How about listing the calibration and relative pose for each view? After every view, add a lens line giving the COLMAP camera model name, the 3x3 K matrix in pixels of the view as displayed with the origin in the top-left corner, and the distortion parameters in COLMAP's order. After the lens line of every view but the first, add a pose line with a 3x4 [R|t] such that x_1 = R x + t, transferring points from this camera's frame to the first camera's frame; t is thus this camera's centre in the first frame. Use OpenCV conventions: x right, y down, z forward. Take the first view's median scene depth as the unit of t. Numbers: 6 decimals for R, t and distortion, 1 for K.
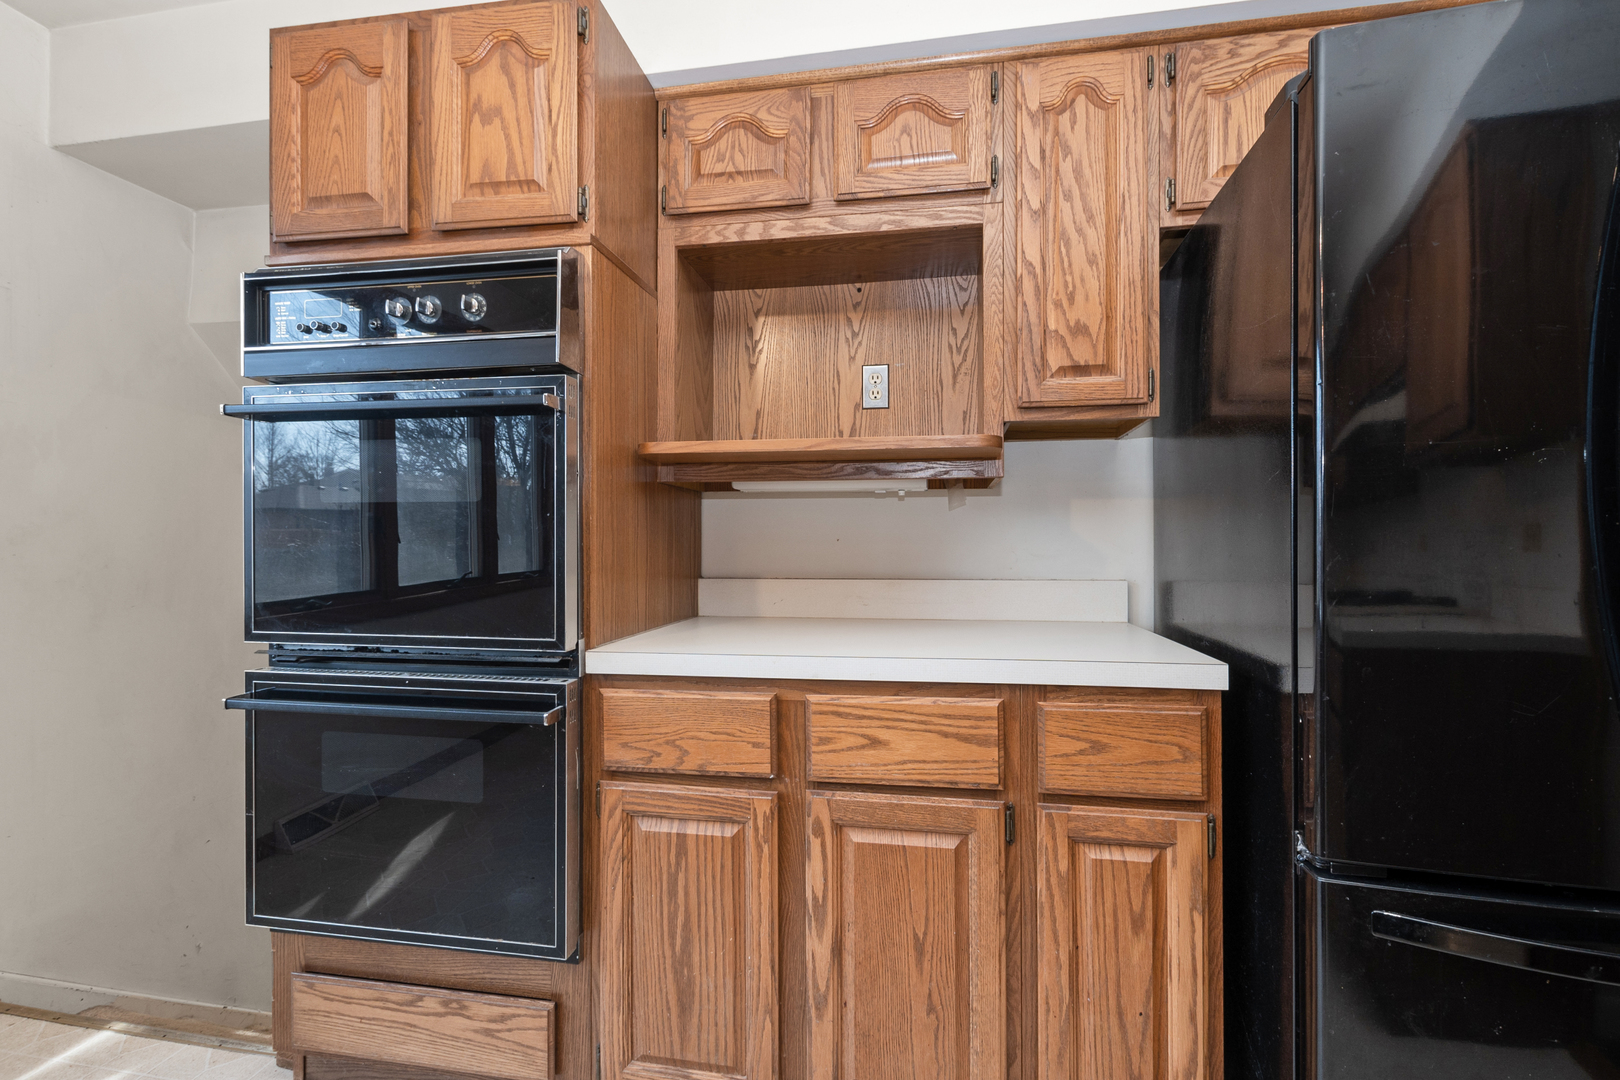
lens RADIAL K [[716.8, 0, 813.5], [0, 716.8, 541.5], [0, 0, 1]] dist [-0.000660, 0.000009]
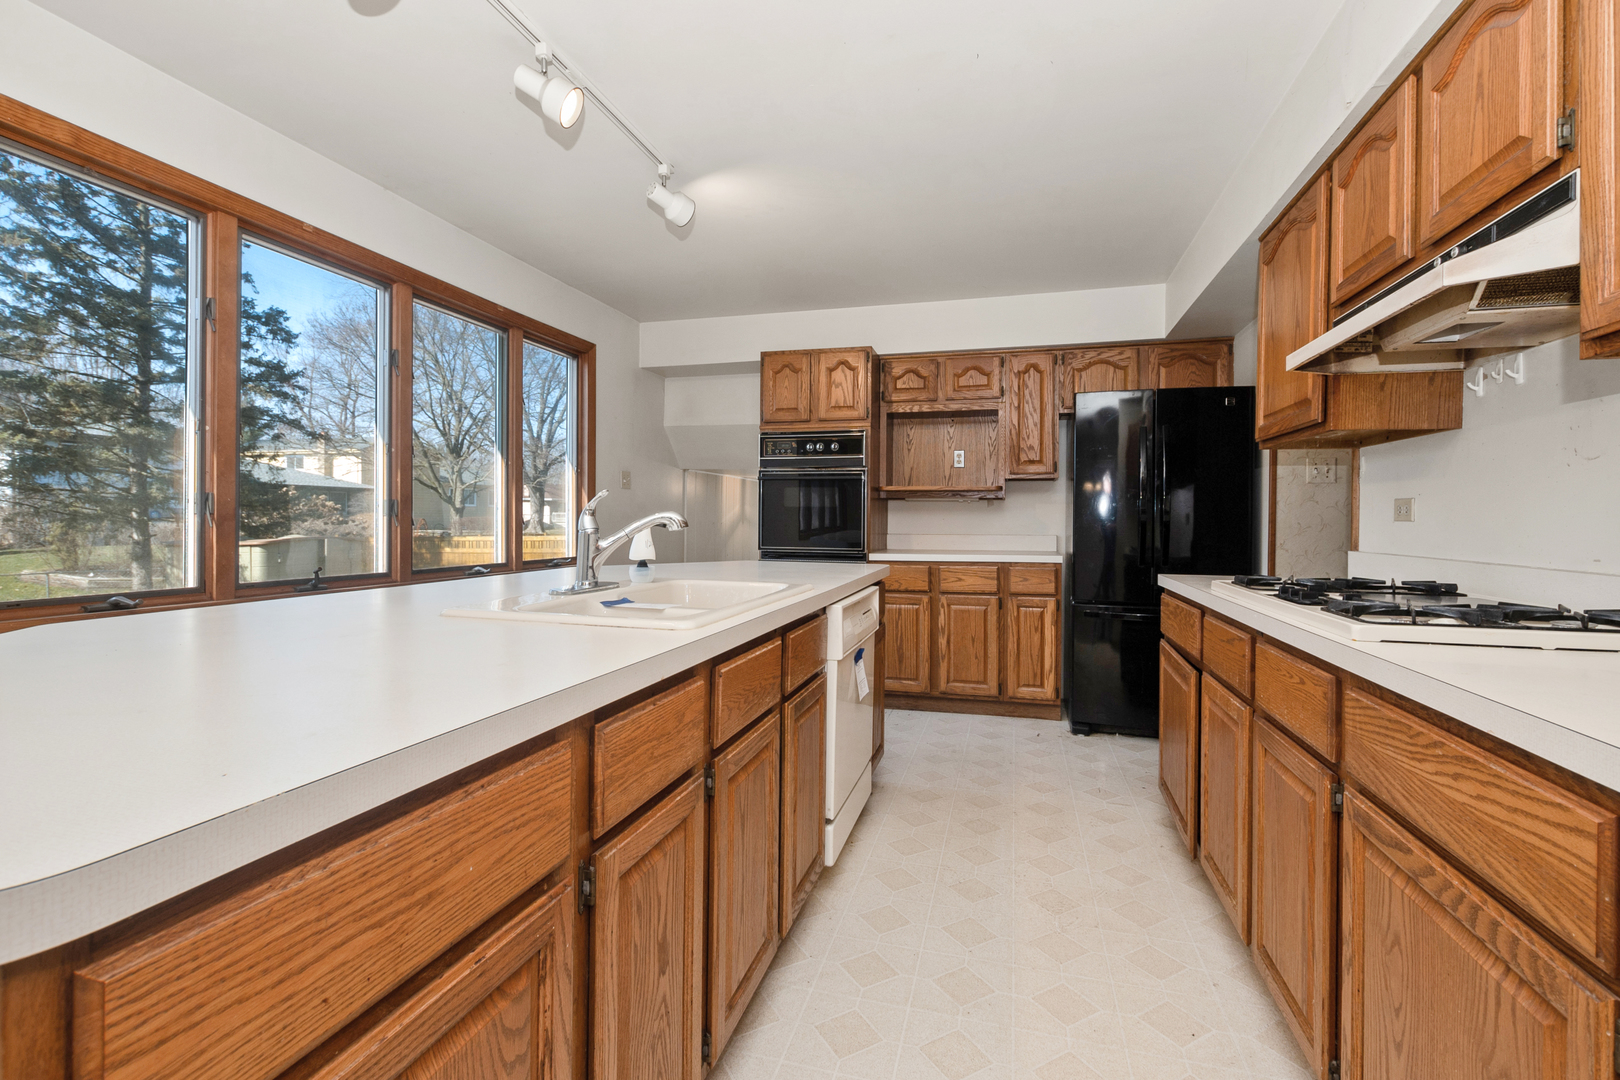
lens RADIAL K [[715.5, 0, 809.9], [0, 715.5, 521.7], [0, 0, 1]] dist [-0.000662, -0.000006]
pose [[0.994805, 0.004914, -0.101684, -0.253887], [-0.004430, 0.999978, 0.004982, -0.005524], [0.101706, -0.004506, 0.994804, -2.223505]]
